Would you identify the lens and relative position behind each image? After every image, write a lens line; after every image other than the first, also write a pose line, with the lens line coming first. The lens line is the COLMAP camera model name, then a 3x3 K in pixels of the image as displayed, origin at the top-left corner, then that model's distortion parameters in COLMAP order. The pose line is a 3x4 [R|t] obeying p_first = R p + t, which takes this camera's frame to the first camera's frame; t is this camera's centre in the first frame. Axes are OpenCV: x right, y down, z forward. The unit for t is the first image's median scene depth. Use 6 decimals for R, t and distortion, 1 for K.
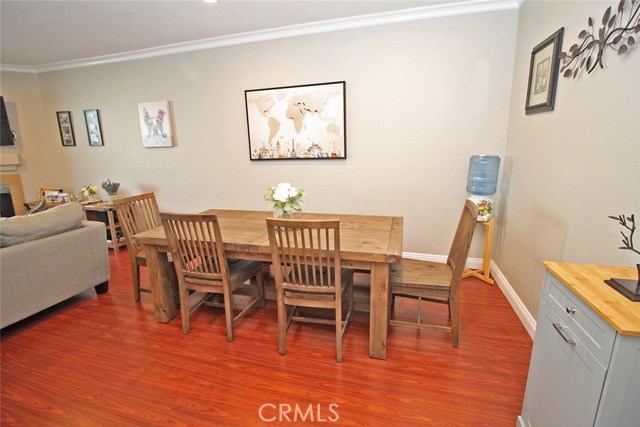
lens RADIAL K [[297.8, 0, 319.5], [0, 297.8, 210.7], [0, 0, 1]] dist [-0.015083, -0.003203]
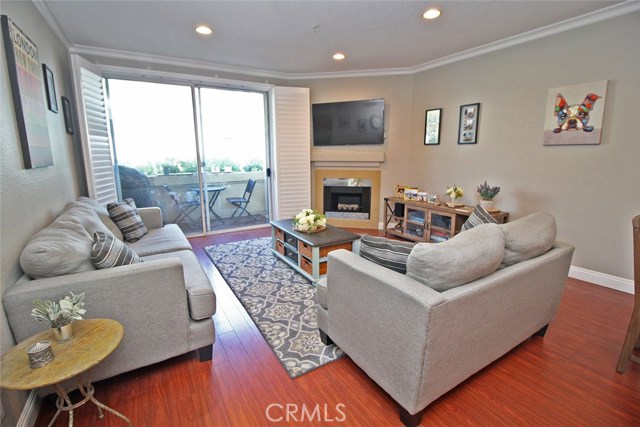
lens RADIAL K [[297.8, 0, 317.3], [0, 297.8, 212.0], [0, 0, 1]] dist [-0.015083, -0.003203]
pose [[0.732190, 0.138682, -0.666832, -0.494850], [-0.144154, 0.988425, 0.047281, 0.011475], [0.665671, 0.061508, 0.743706, 0.026191]]
